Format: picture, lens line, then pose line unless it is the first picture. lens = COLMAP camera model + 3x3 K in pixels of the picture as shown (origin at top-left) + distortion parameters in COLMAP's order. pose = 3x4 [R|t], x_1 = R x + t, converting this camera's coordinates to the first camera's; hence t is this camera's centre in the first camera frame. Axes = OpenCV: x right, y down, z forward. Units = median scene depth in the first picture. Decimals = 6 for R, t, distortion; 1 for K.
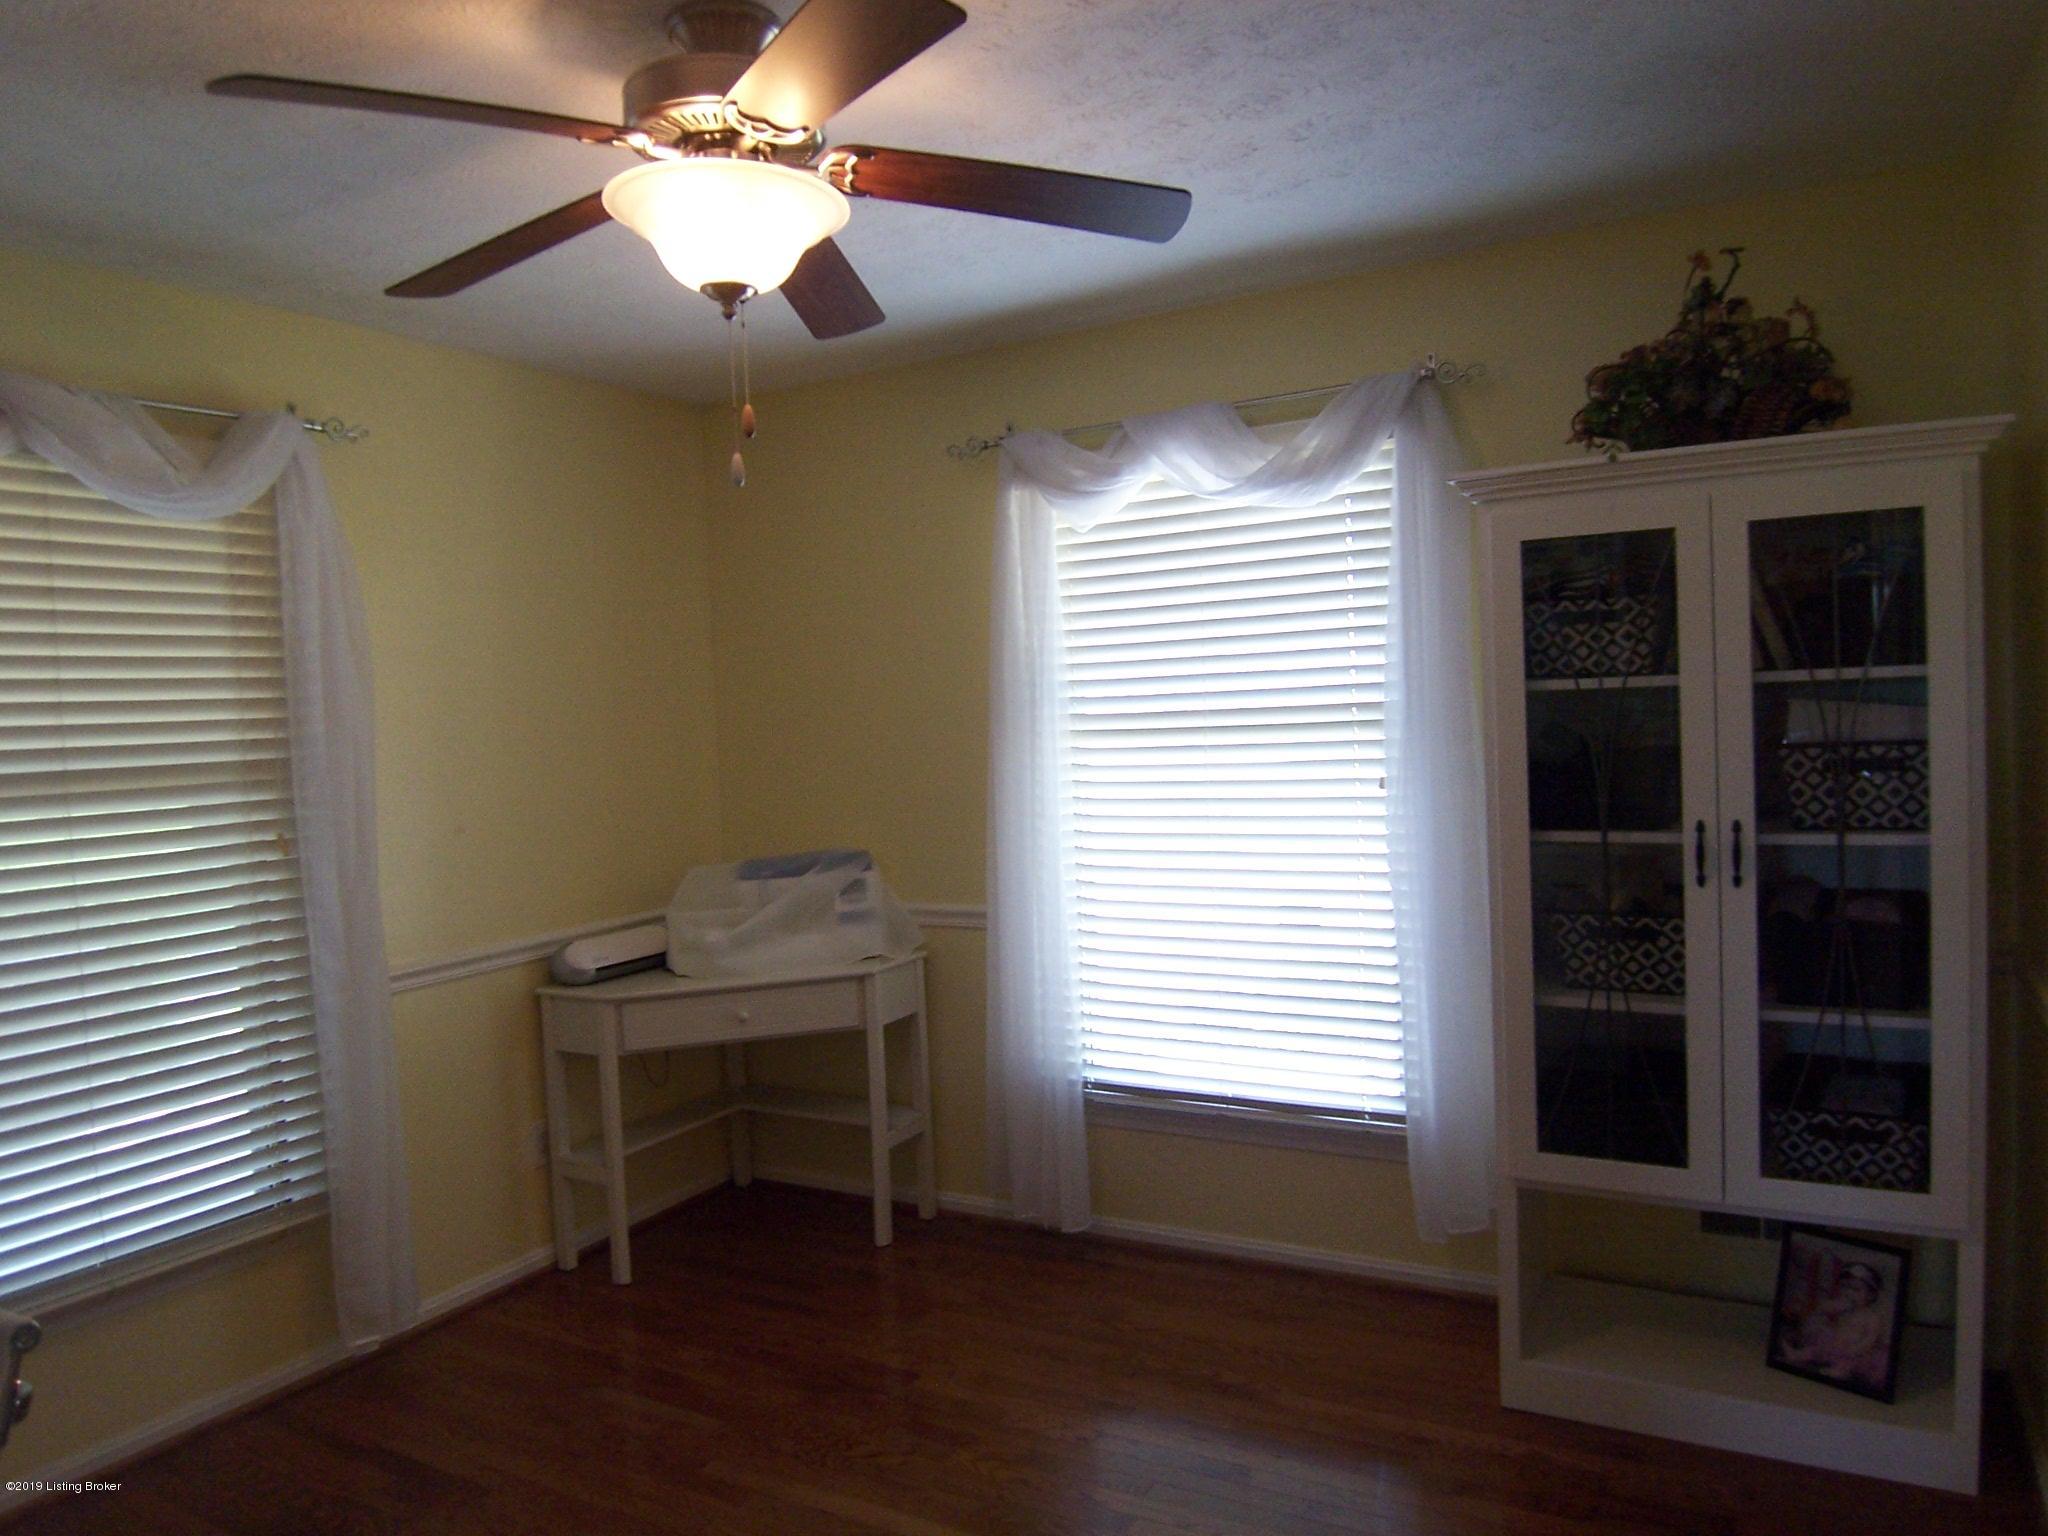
lens RADIAL K [[1392.5, 0, 1024.0], [0, 1392.5, 768.0], [0, 0, 1]] dist [0.047477, -0.001046]
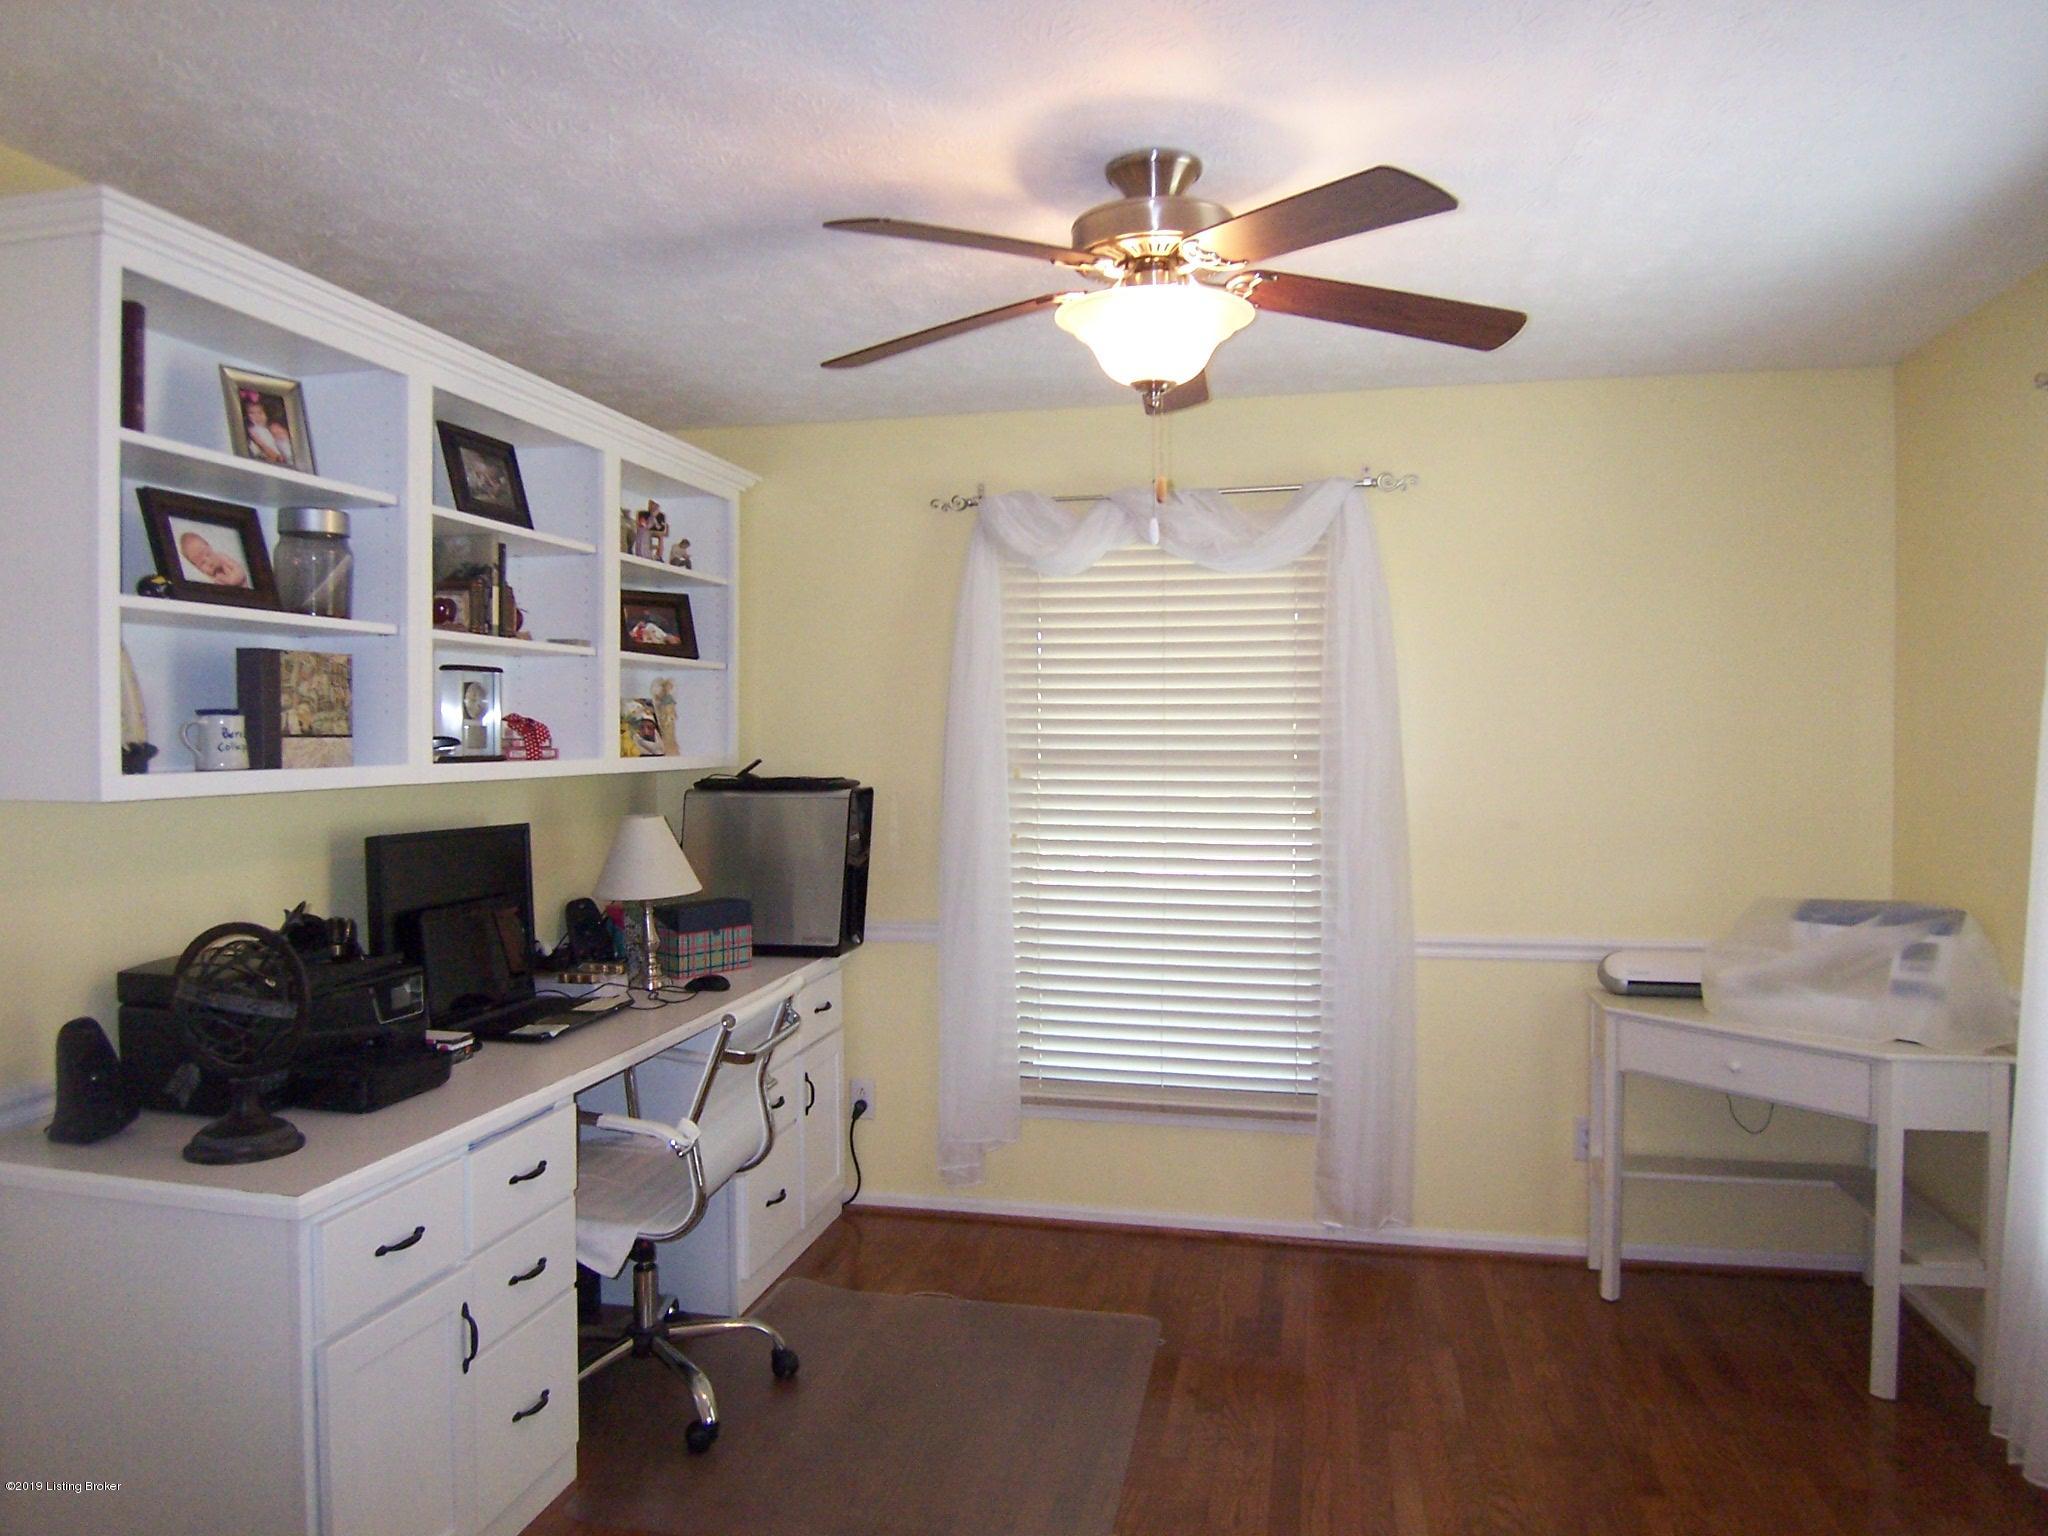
lens RADIAL K [[1410.1, 0, 1024.0], [0, 1410.1, 768.0], [0, 0, 1]] dist [-0.039375, -0.004499]
pose [[0.310555, 0.066400, -0.948234, 0.524747], [-0.053621, 0.997193, 0.052267, -0.037282], [0.949042, 0.034613, 0.313243, 0.305401]]
